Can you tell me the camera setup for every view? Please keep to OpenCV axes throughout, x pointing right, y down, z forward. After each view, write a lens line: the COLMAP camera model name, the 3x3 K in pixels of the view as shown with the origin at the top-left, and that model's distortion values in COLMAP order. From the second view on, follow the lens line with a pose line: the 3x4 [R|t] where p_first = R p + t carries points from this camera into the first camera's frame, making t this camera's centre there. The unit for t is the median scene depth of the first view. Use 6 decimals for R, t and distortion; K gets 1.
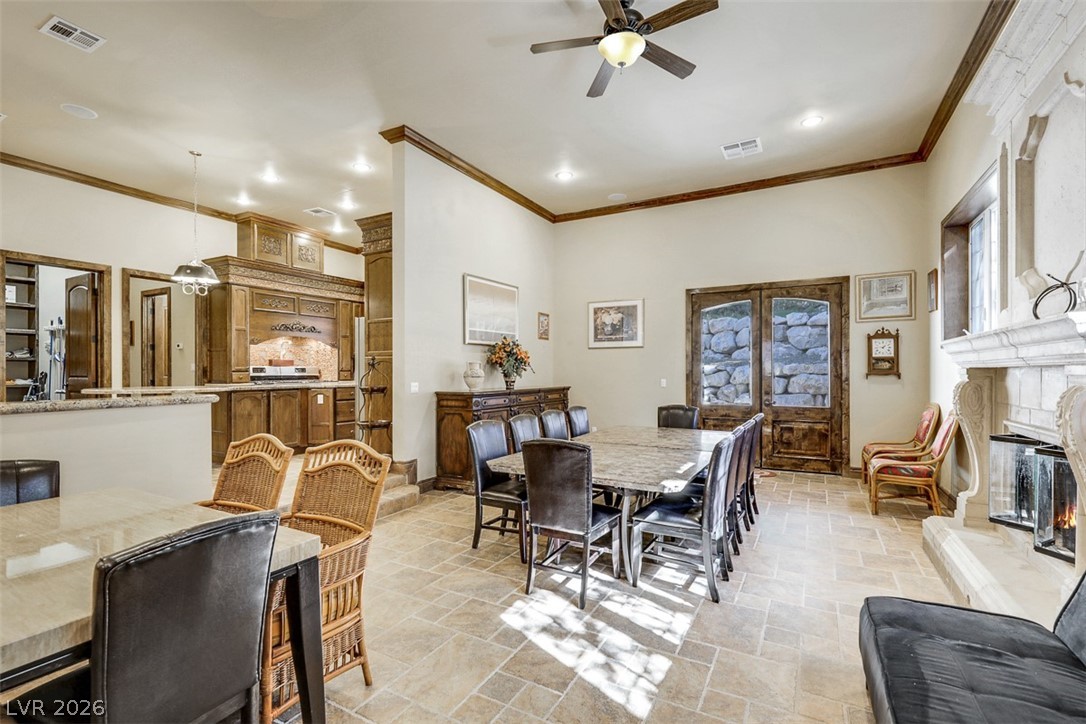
lens RADIAL K [[490.1, 0, 540.7], [0, 490.1, 371.5], [0, 0, 1]] dist [-0.002857, -0.000674]
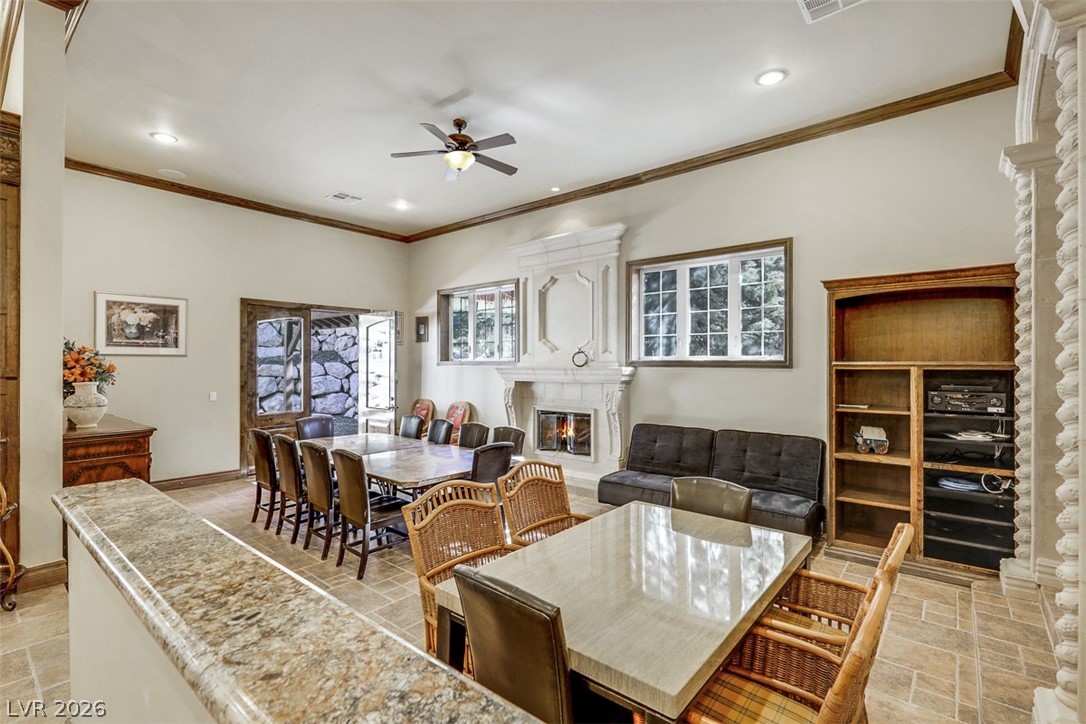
lens RADIAL K [[490.1, 0, 542.1], [0, 490.1, 361.7], [0, 0, 1]] dist [-0.002857, -0.000674]
pose [[0.193769, 0.005004, 0.981034, -0.514887], [-0.002151, 0.999987, -0.004675, -0.036628], [-0.981045, -0.001204, 0.193777, 0.217600]]
